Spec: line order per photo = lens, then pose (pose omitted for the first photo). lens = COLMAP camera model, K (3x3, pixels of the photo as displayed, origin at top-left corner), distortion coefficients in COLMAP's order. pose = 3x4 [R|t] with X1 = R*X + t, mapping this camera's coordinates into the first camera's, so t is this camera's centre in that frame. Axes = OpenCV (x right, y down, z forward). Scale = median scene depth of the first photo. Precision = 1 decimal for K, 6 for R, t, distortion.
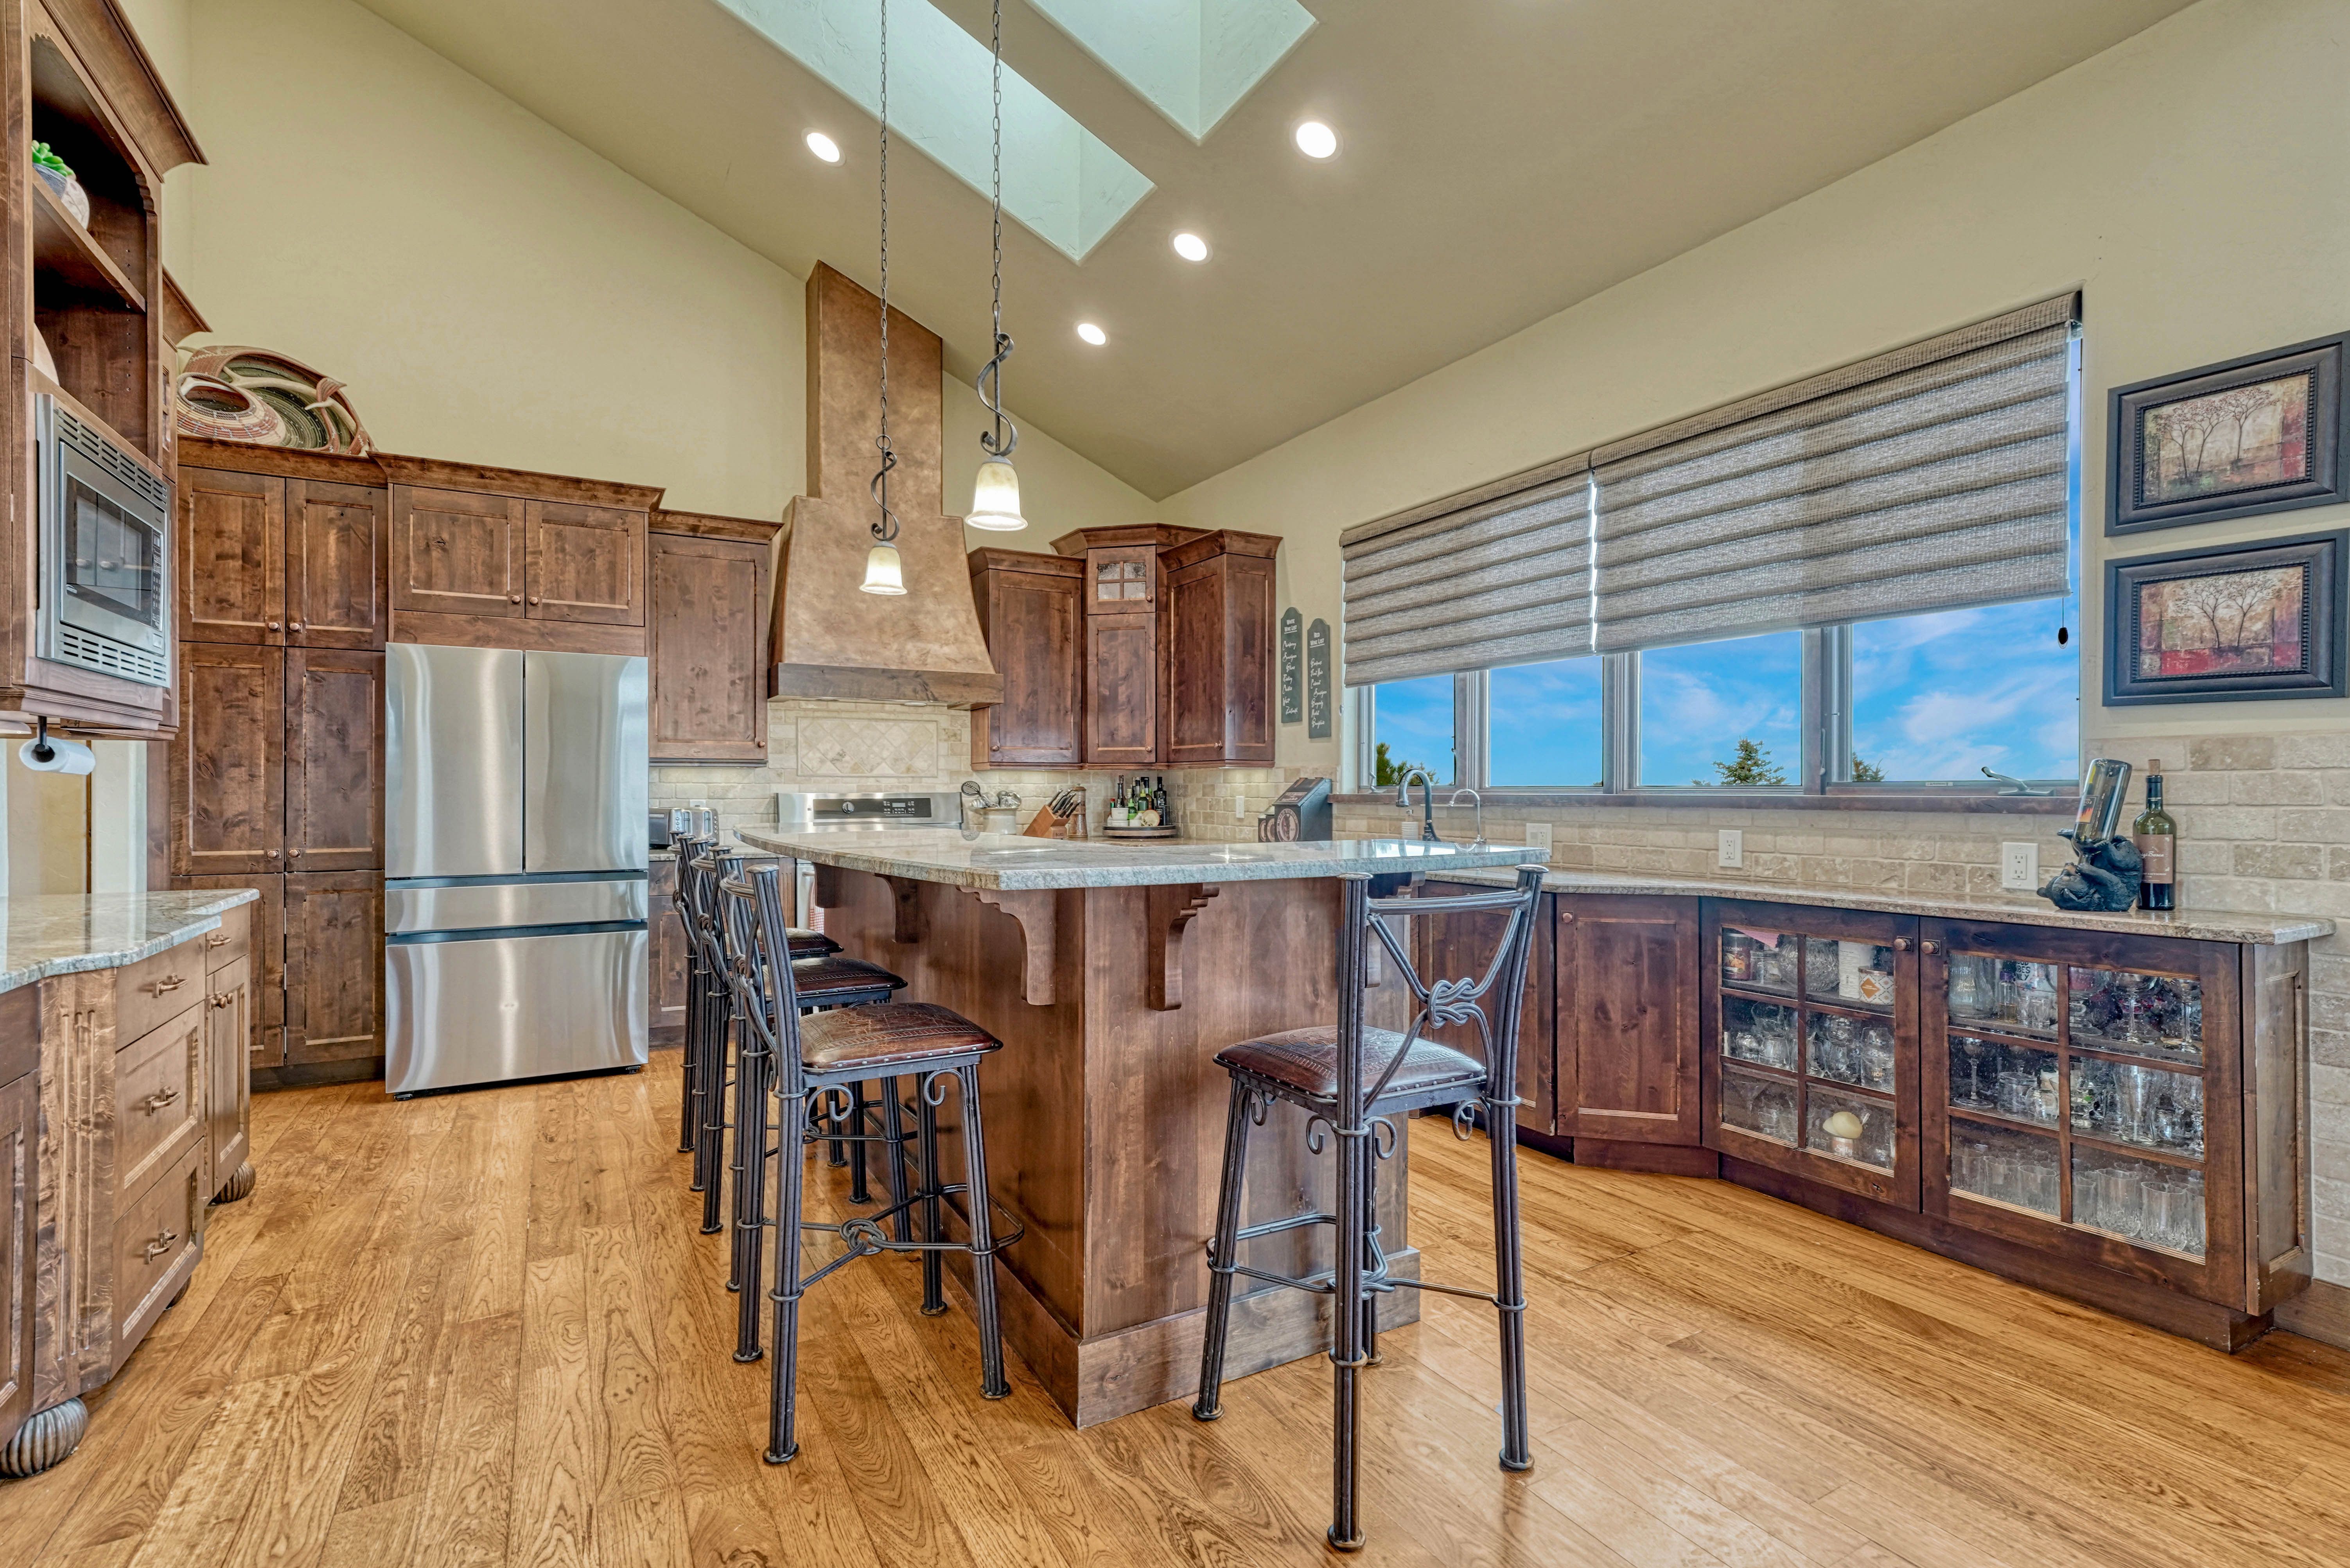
lens RADIAL K [[1077.2, 0, 1171.9], [0, 1077.2, 786.8], [0, 0, 1]] dist [-0.000337, -0.000004]
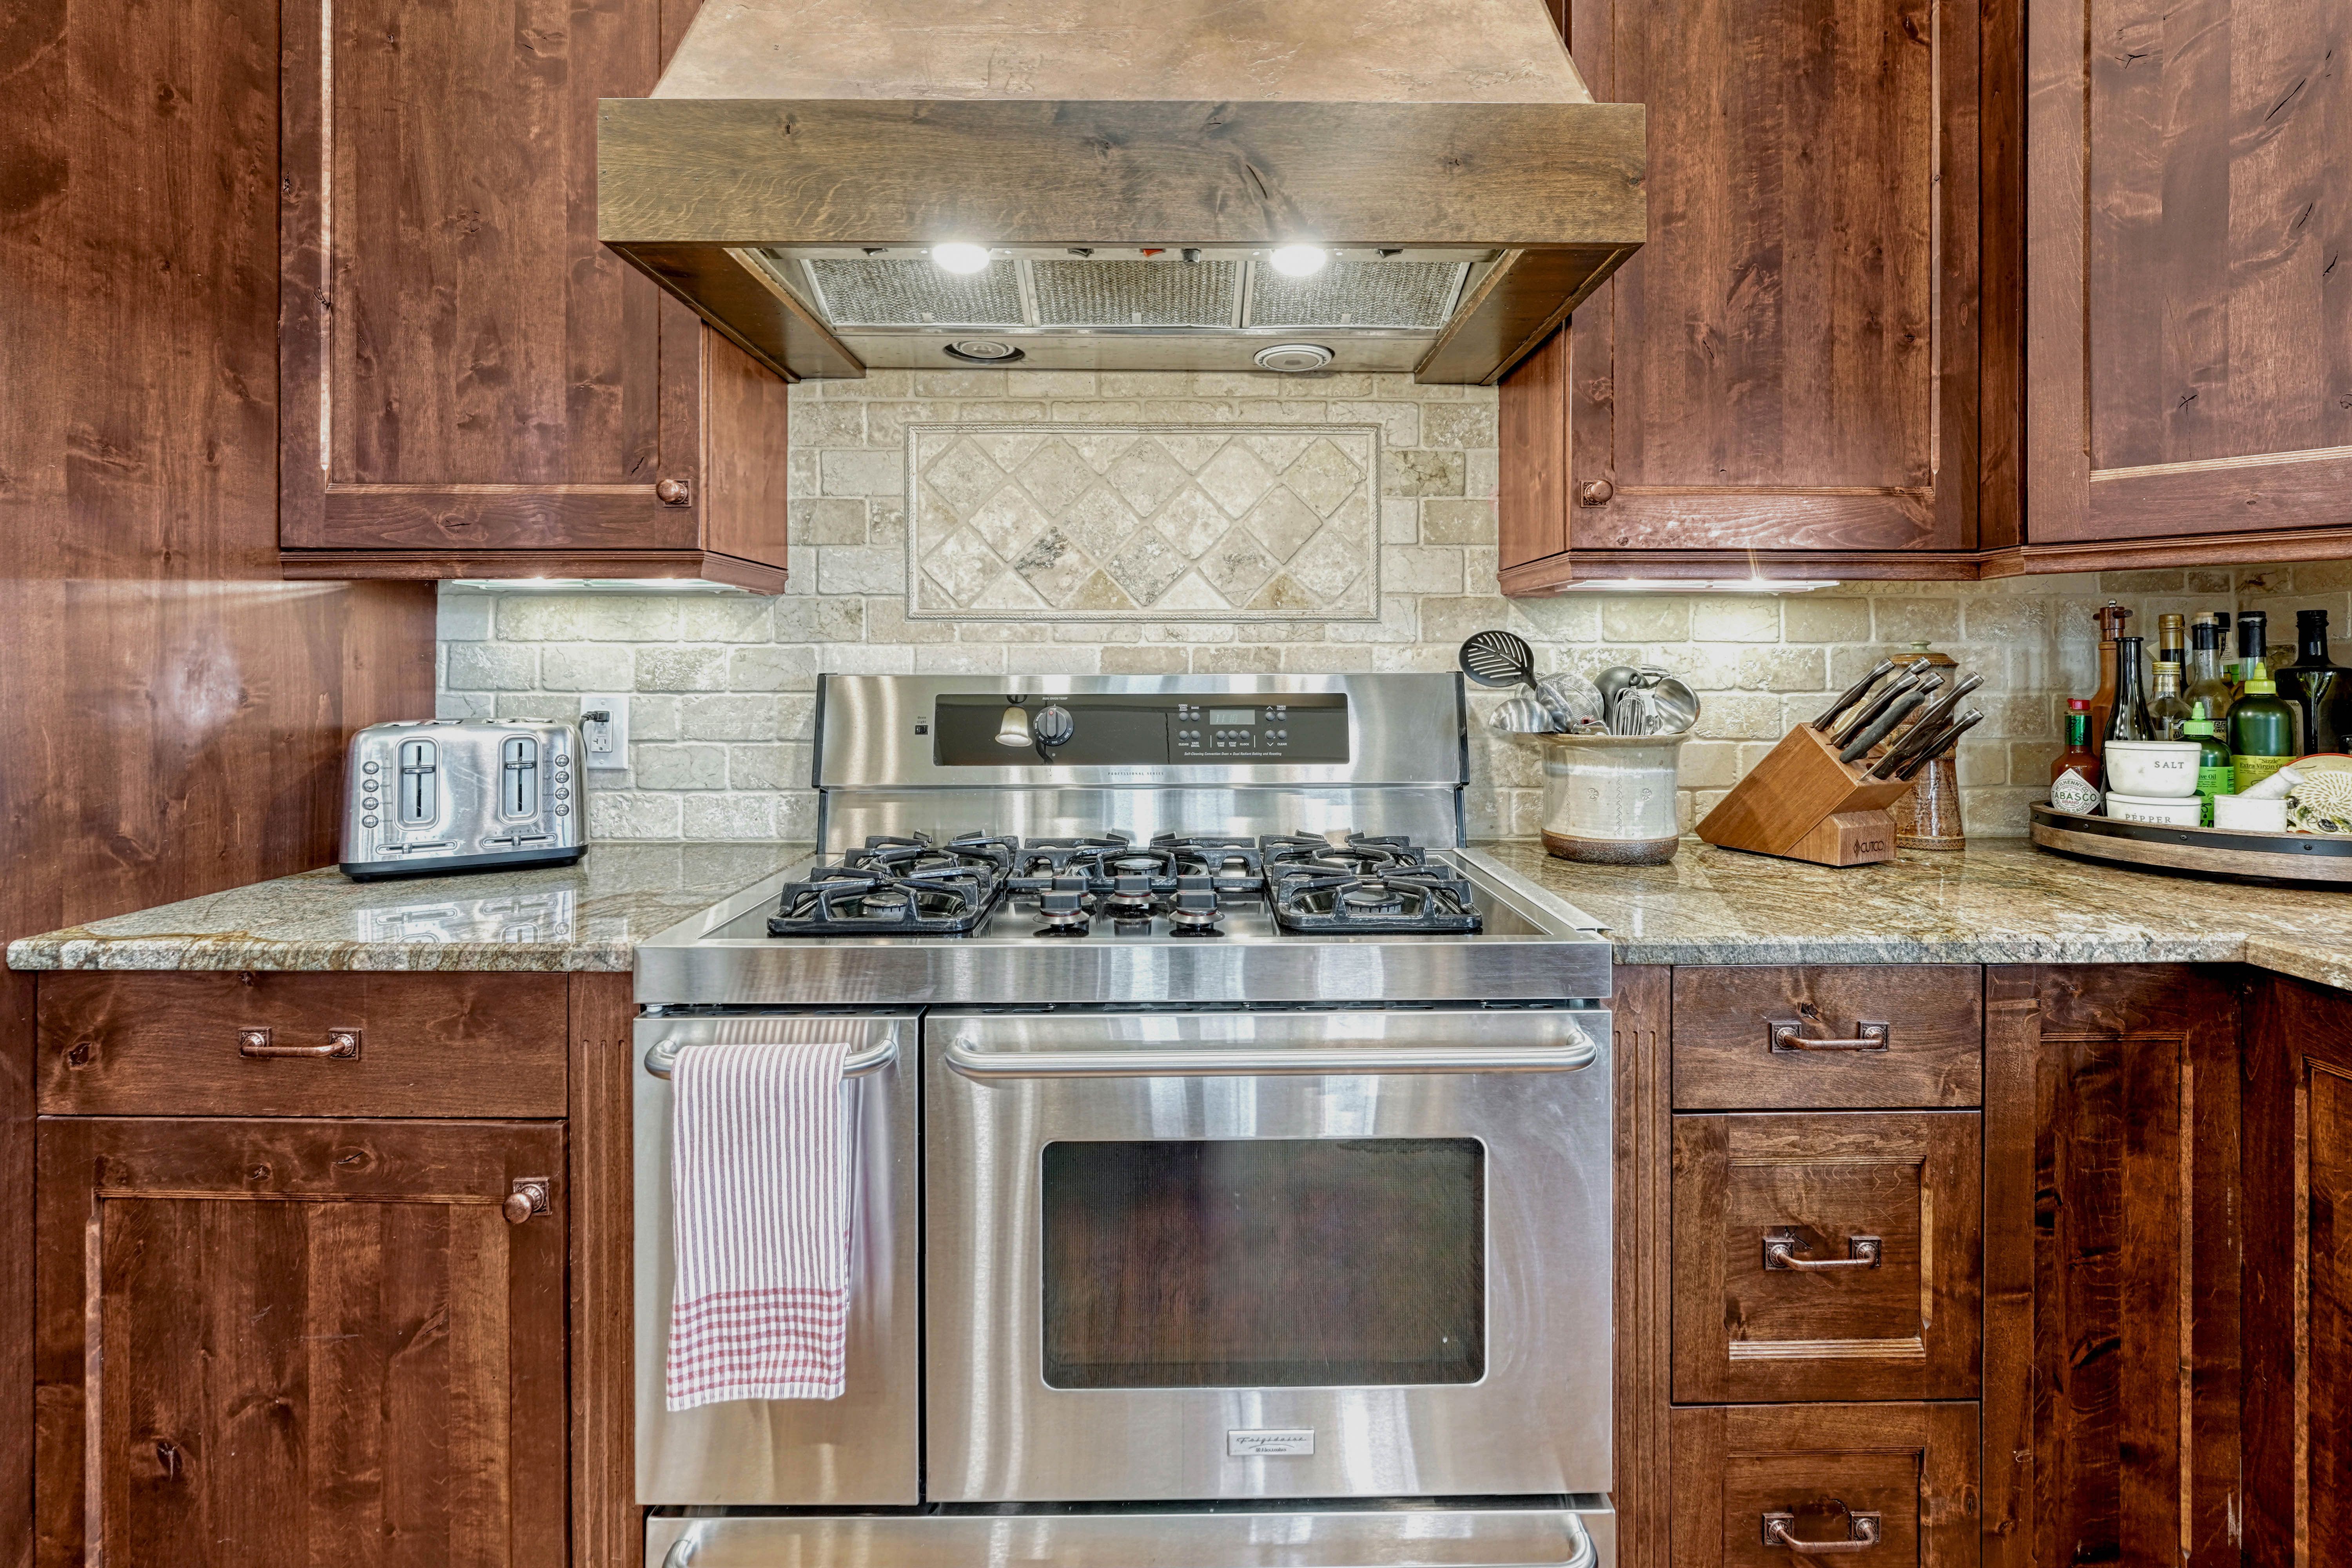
lens RADIAL K [[1012.0, 0, 1186.4], [0, 1012.0, 674.0], [0, 0, 1]] dist [-0.004783, -0.000169]
pose [[0.869457, 0.003172, -0.493999, -0.128097], [0.000379, 0.999975, 0.007088, 0.003566], [0.494009, -0.006350, 0.869434, 0.734821]]
